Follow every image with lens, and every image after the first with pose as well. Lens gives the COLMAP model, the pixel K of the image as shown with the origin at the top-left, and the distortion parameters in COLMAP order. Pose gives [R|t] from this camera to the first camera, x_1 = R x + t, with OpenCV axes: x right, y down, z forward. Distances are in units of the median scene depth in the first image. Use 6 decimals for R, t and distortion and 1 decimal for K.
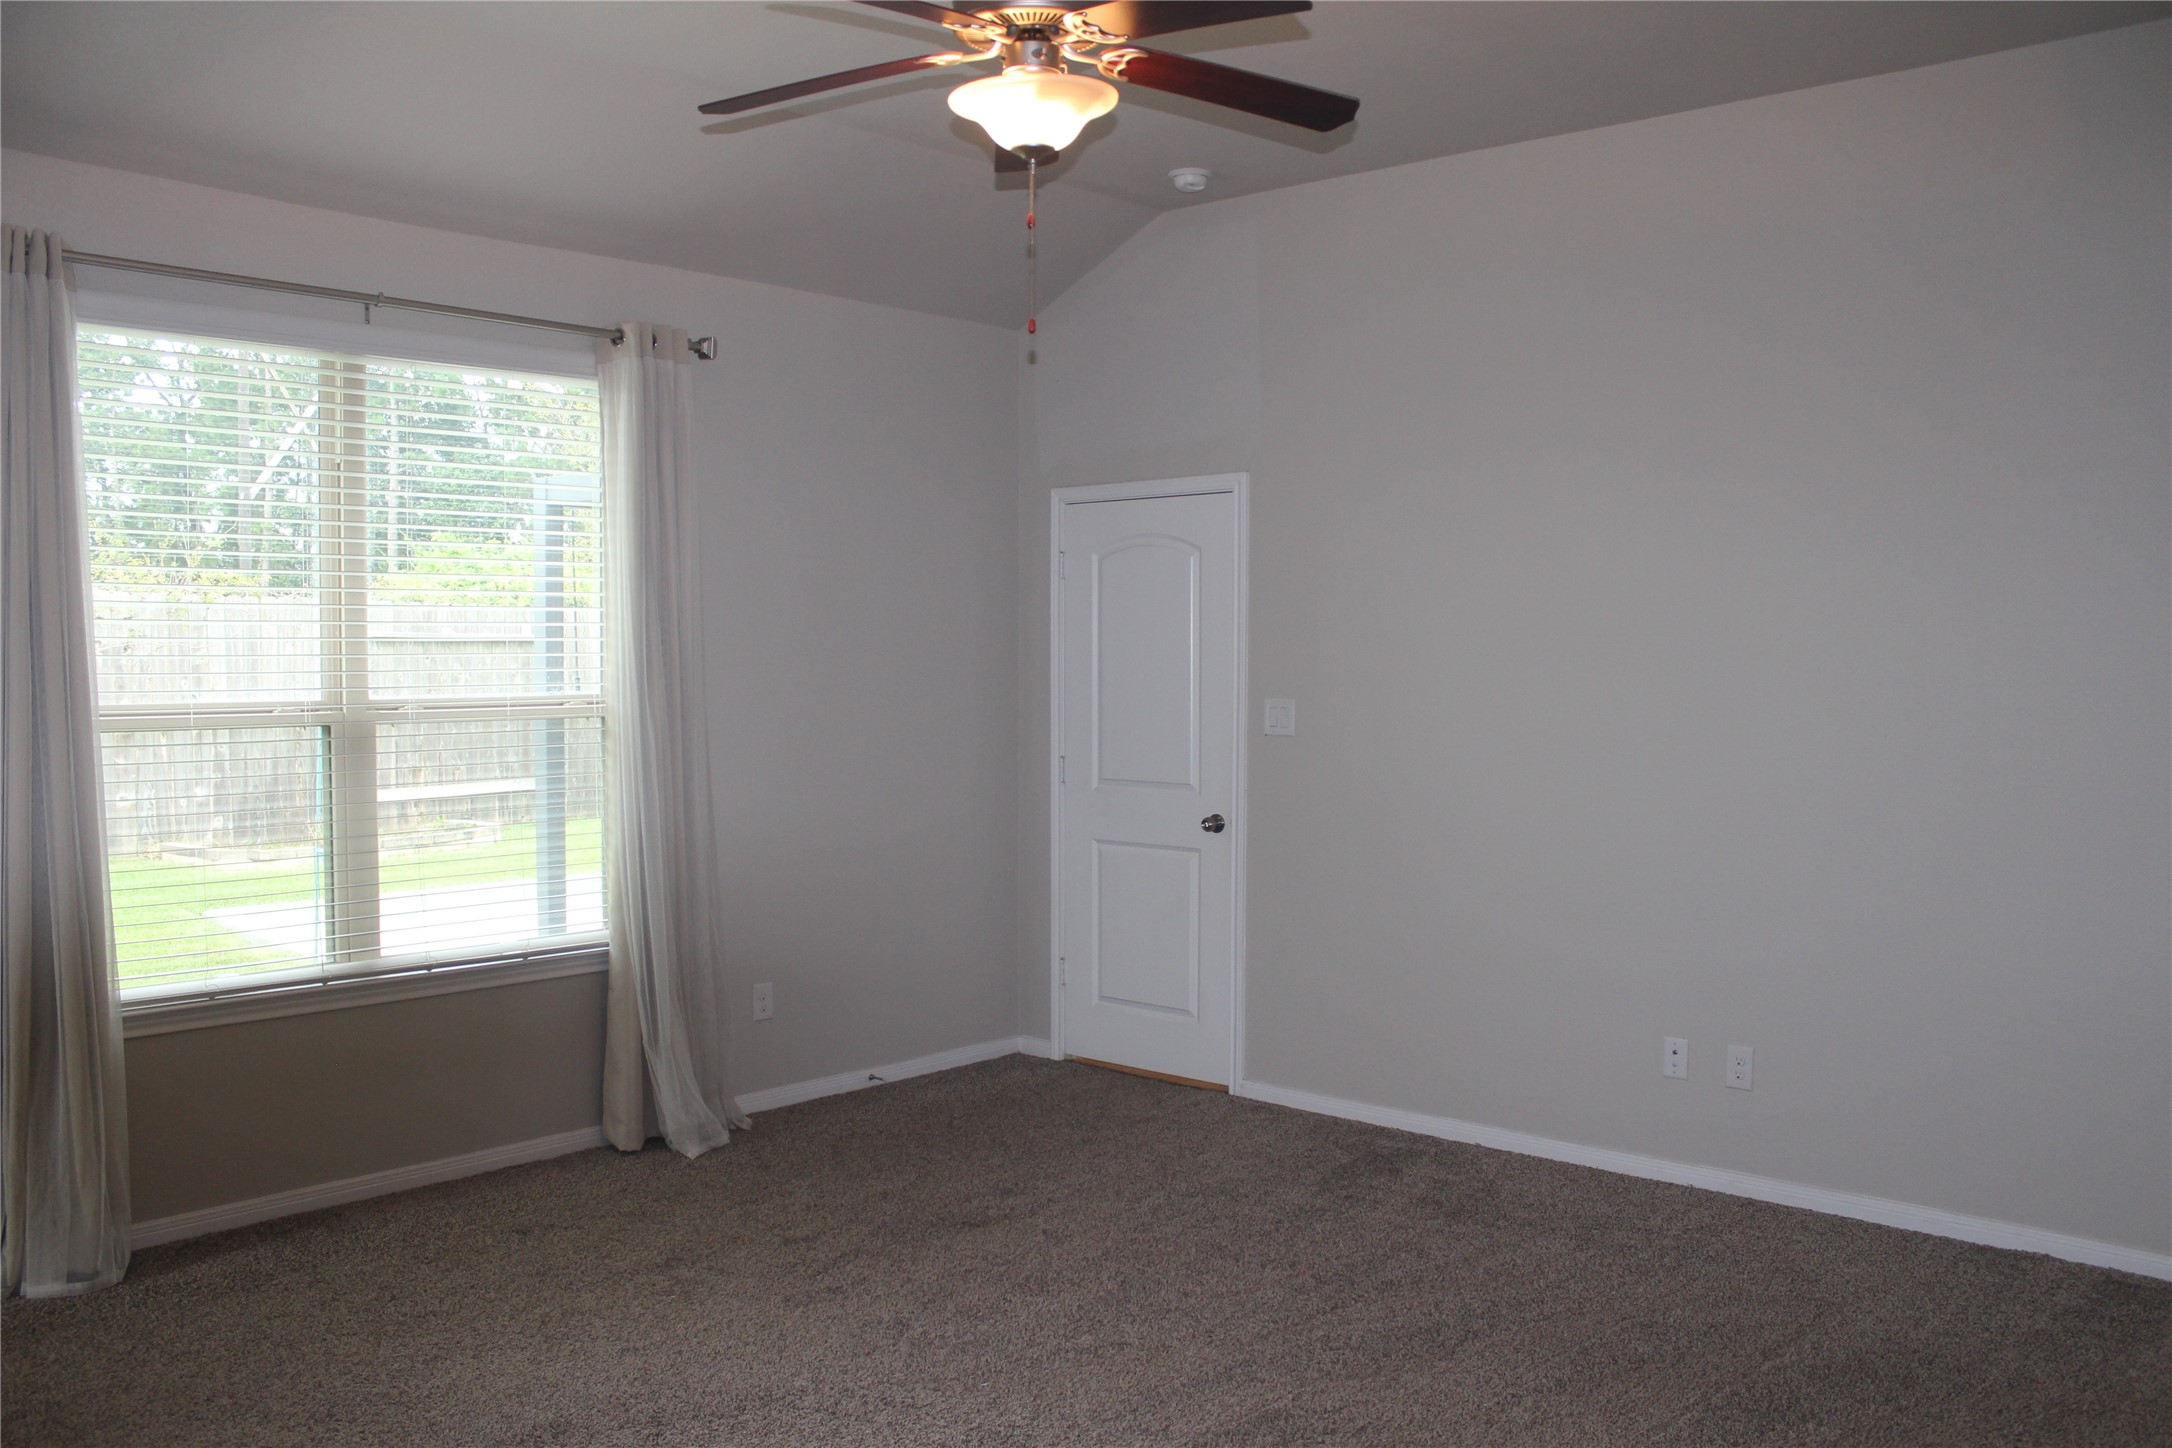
lens RADIAL K [[1806.1, 0, 1092.5], [0, 1806.1, 746.4], [0, 0, 1]] dist [-0.168309, 0.191378]
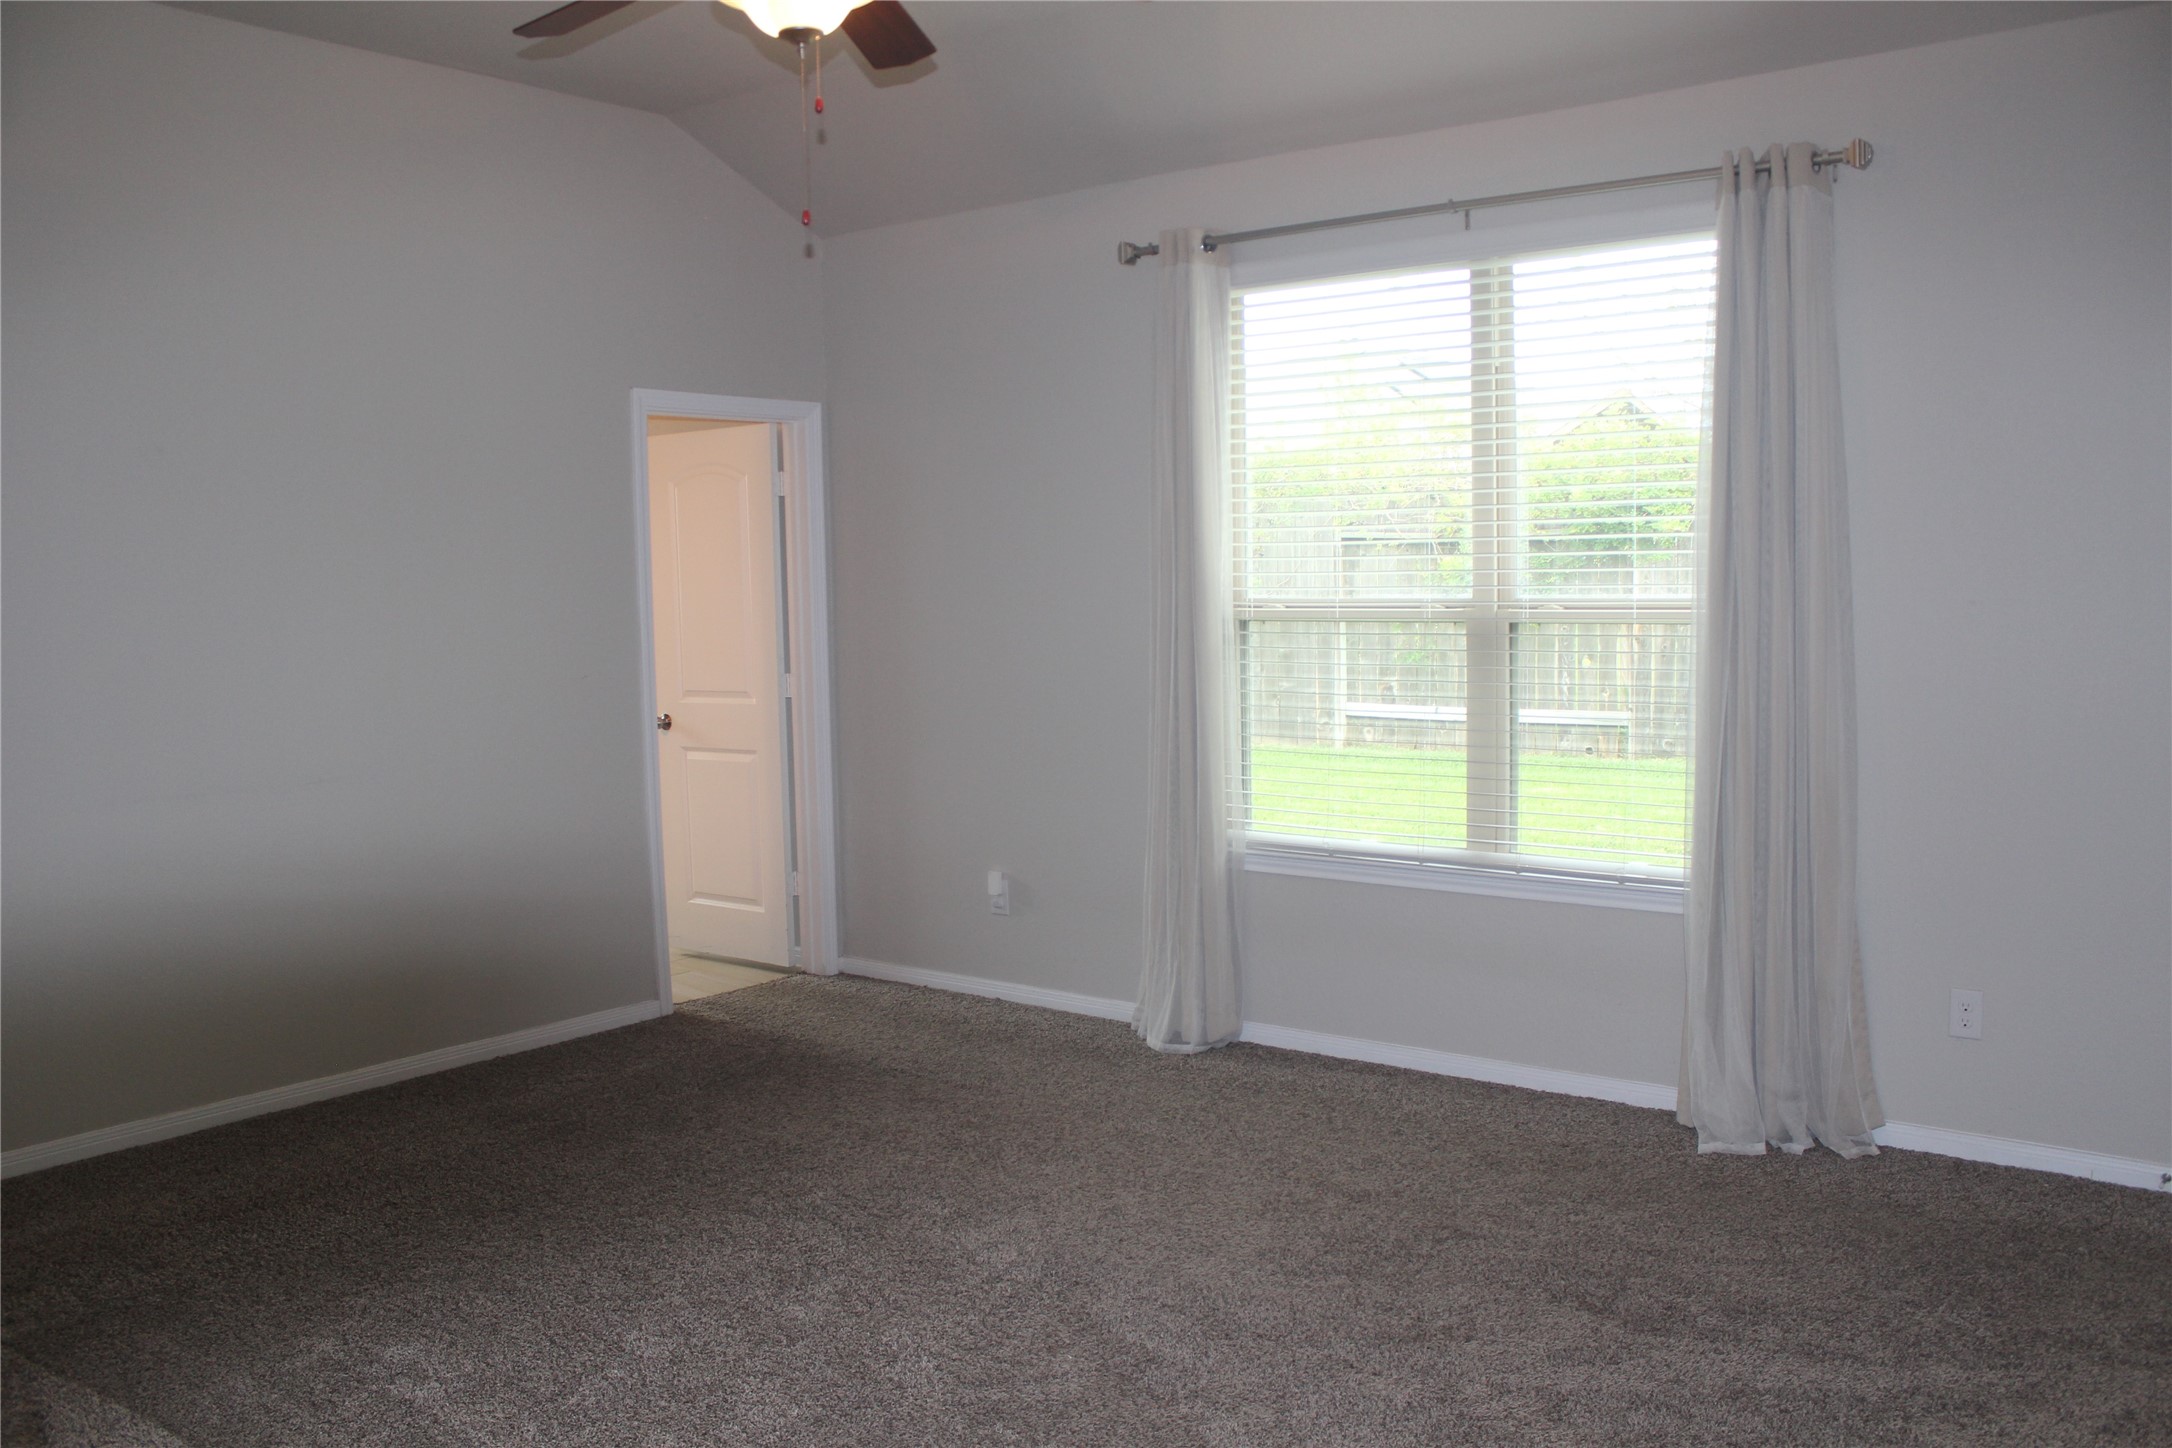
lens RADIAL K [[1806.1, 0, 1092.5], [0, 1806.1, 746.4], [0, 0, 1]] dist [-0.168309, 0.191378]
pose [[0.068705, 0.087192, -0.993819, 0.612445], [-0.032156, 0.995849, 0.085147, -0.022188], [0.997119, 0.026107, 0.071224, 0.707546]]
